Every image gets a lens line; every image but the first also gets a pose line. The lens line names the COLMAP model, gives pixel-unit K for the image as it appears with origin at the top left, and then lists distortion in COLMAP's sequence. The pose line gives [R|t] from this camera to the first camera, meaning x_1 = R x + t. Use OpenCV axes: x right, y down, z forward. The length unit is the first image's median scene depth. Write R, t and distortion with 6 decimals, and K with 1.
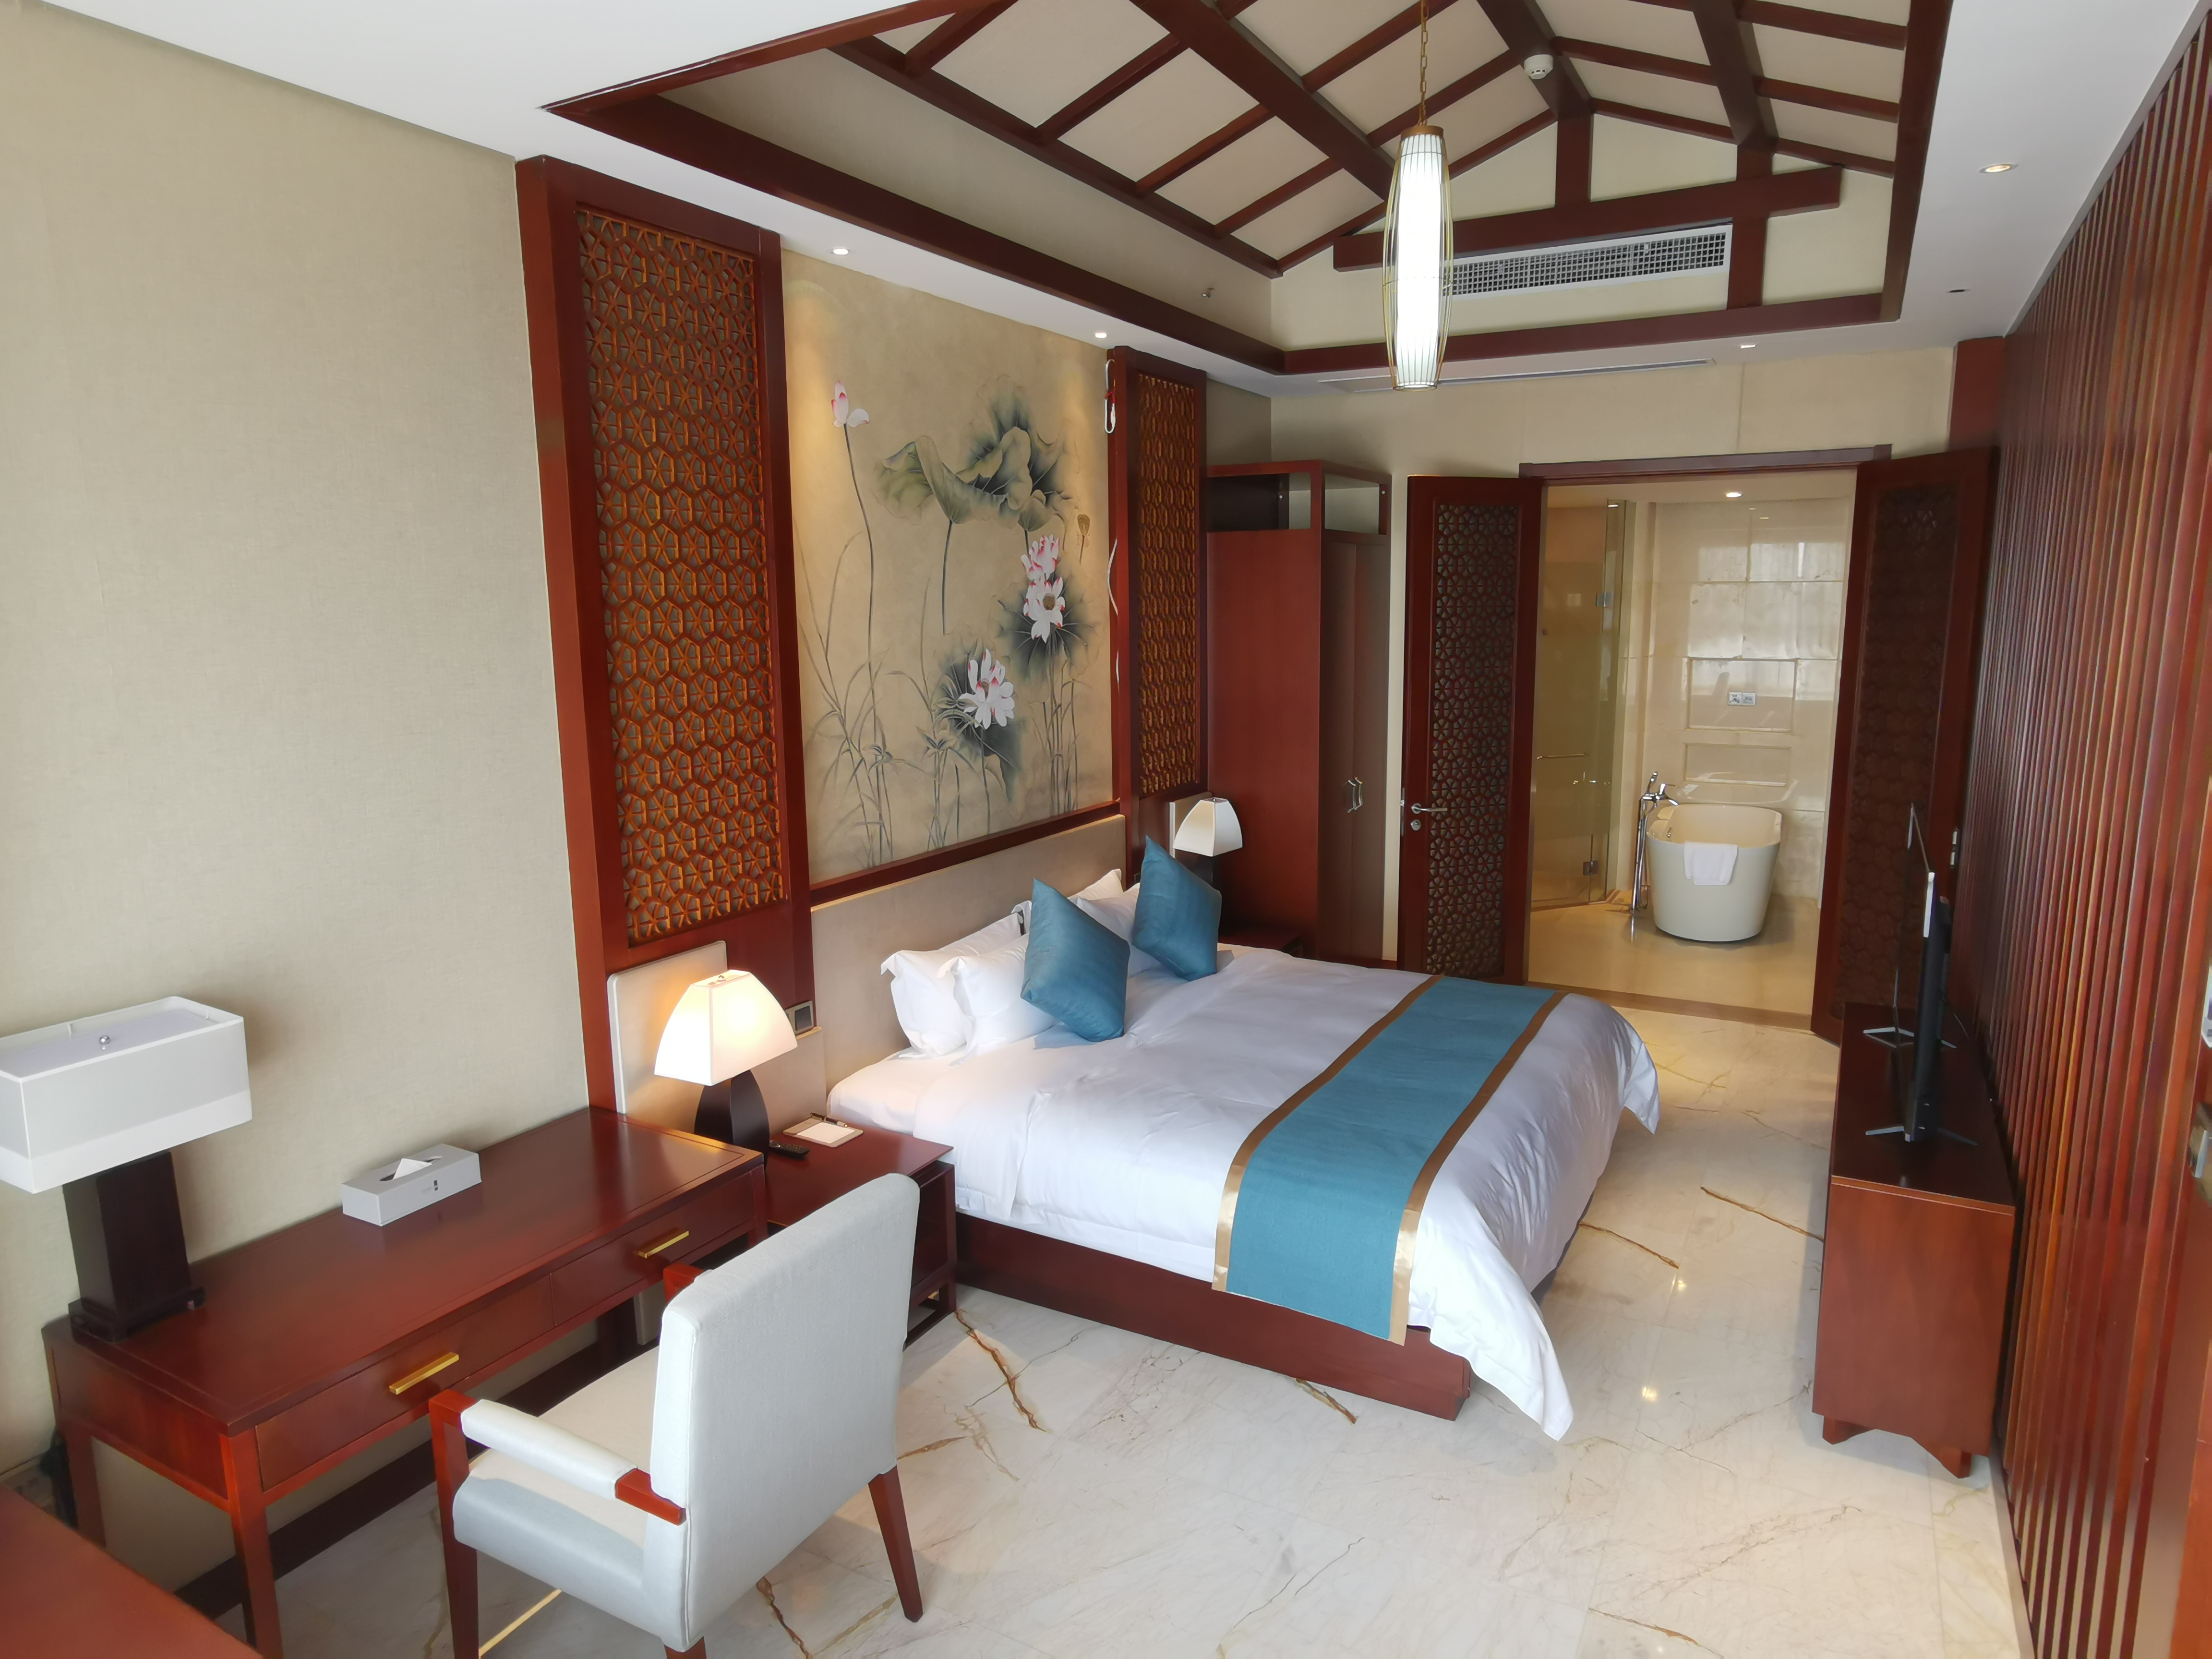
lens RADIAL K [[1330.9, 0, 1114.8], [0, 1330.9, 816.8], [0, 0, 1]] dist [-0.007557, -0.000664]
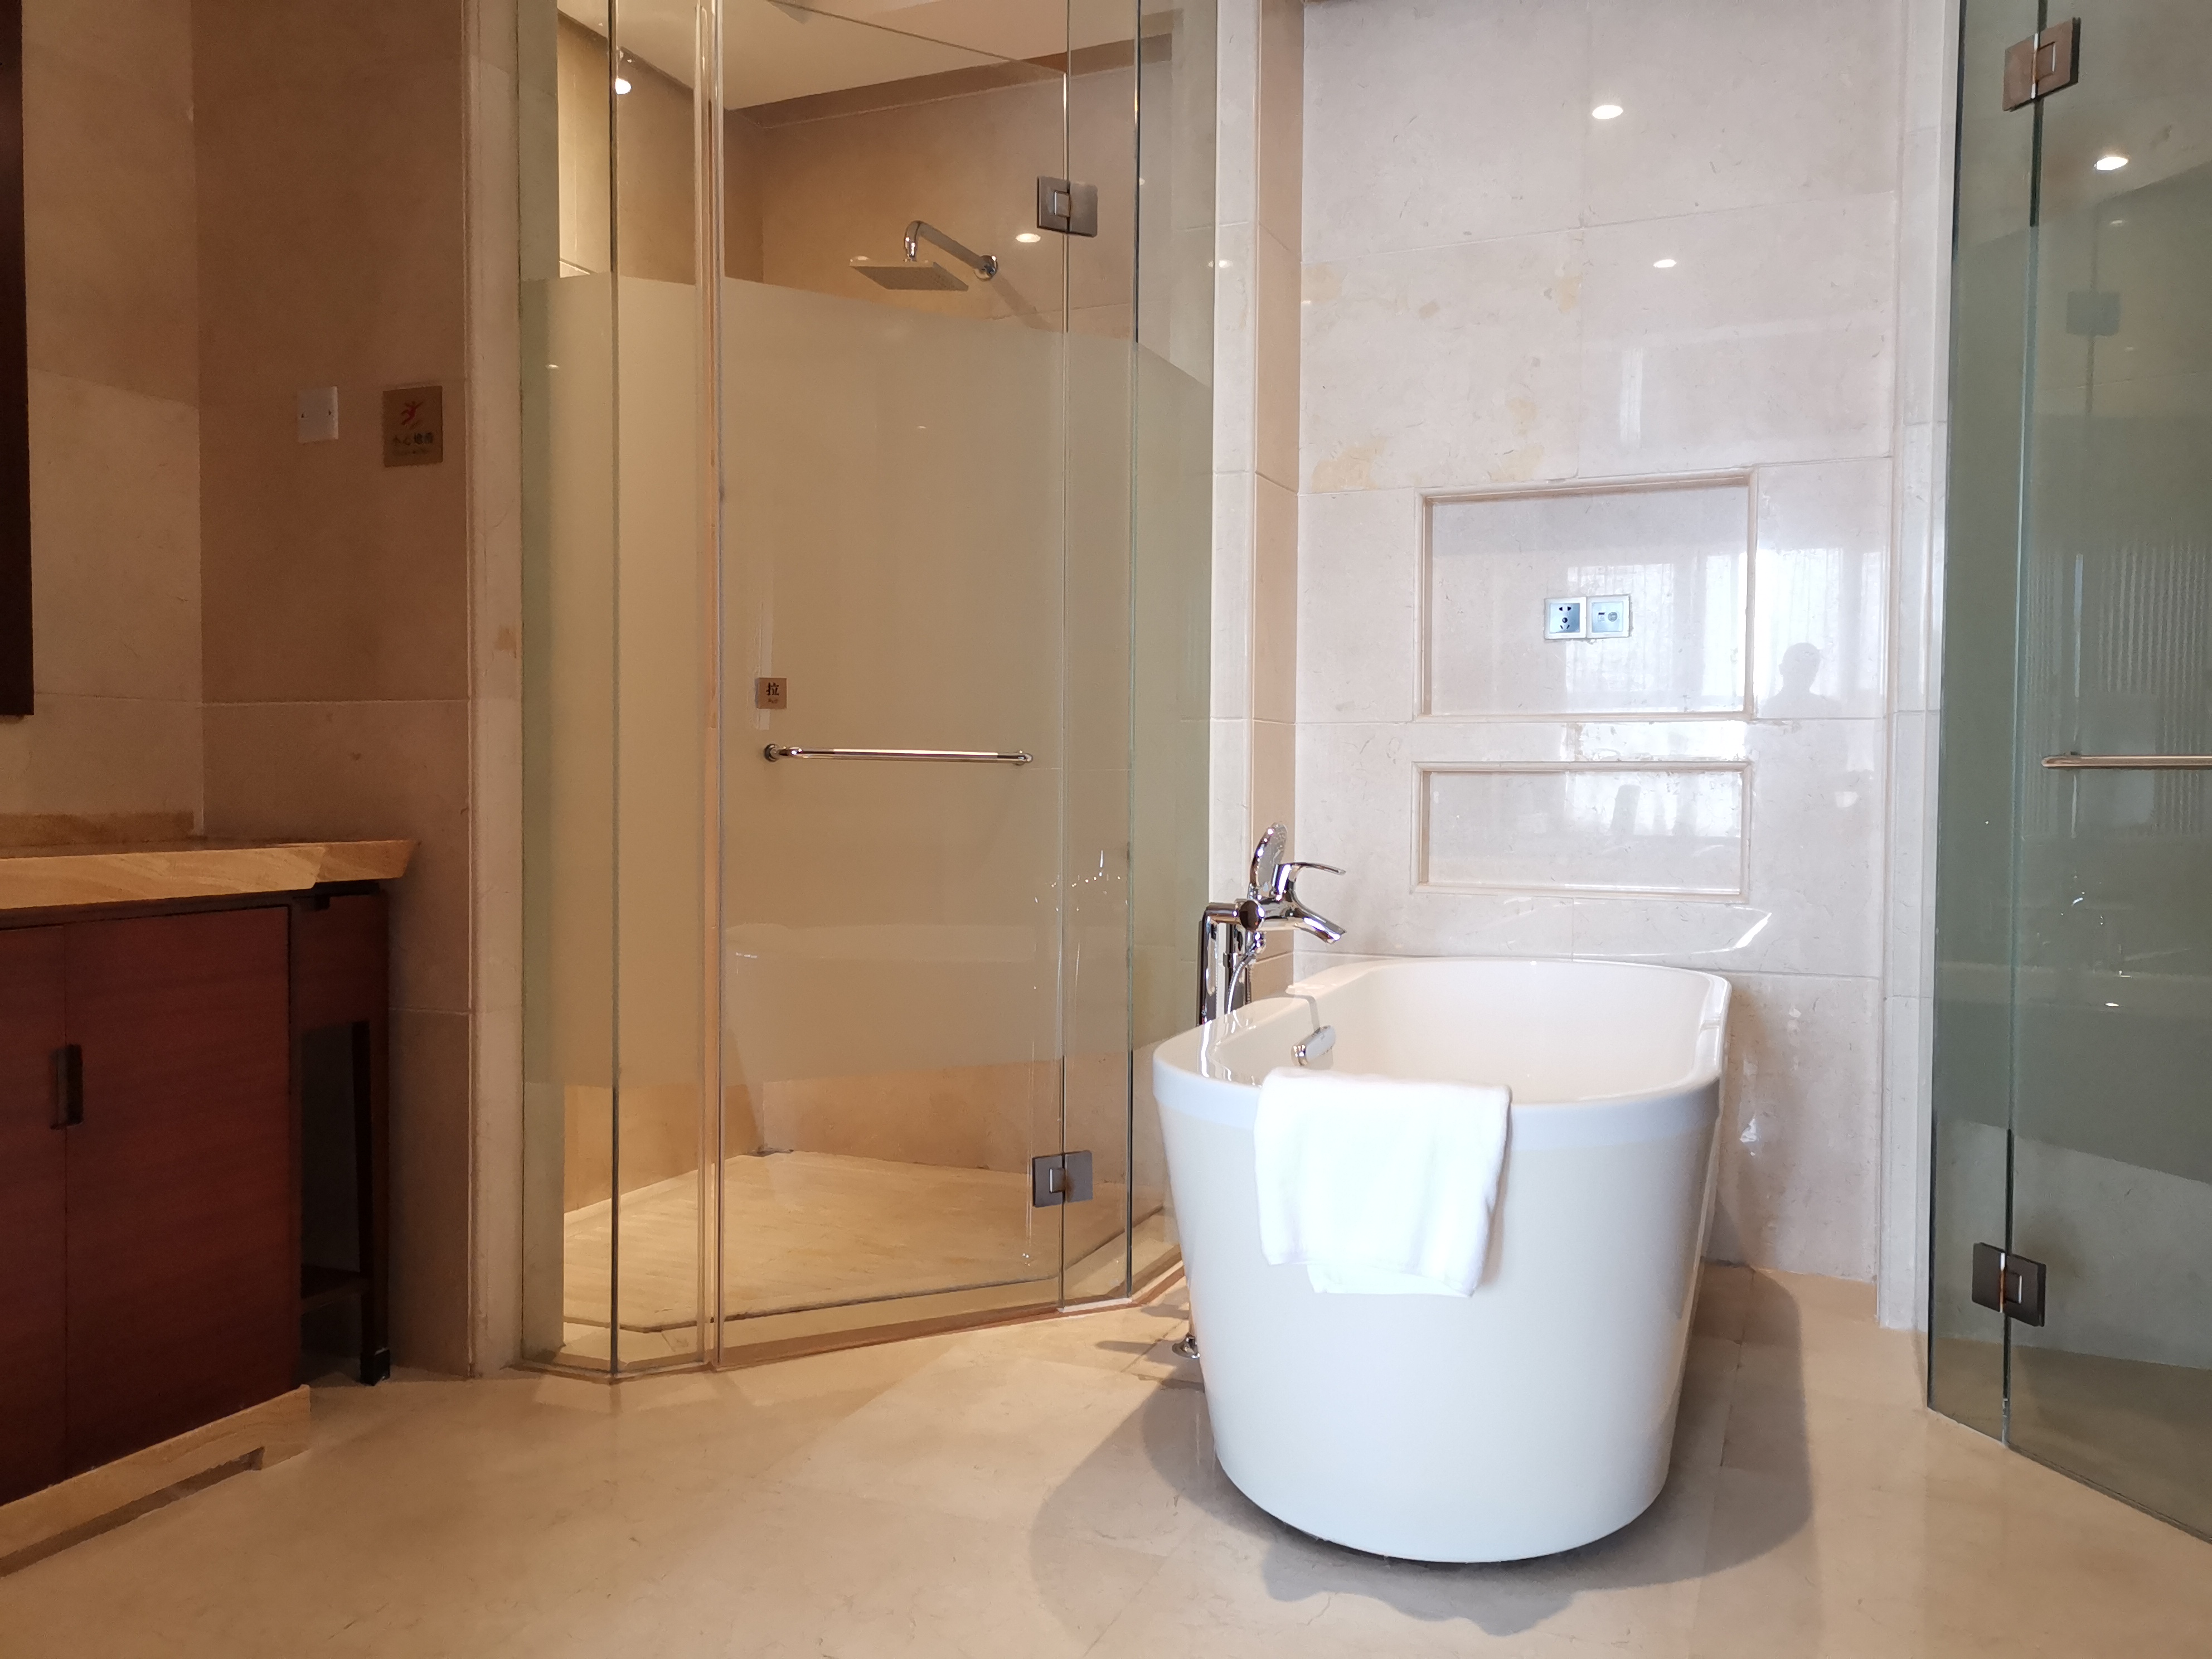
lens RADIAL K [[1742.9, 0, 1101.8], [0, 1742.9, 838.8], [0, 0, 1]] dist [-0.008927, -0.001722]
pose [[0.993705, 0.004196, 0.111951, 0.335409], [0.012046, 0.989503, -0.144009, 0.019355], [-0.111380, 0.144451, 0.983224, 0.663140]]
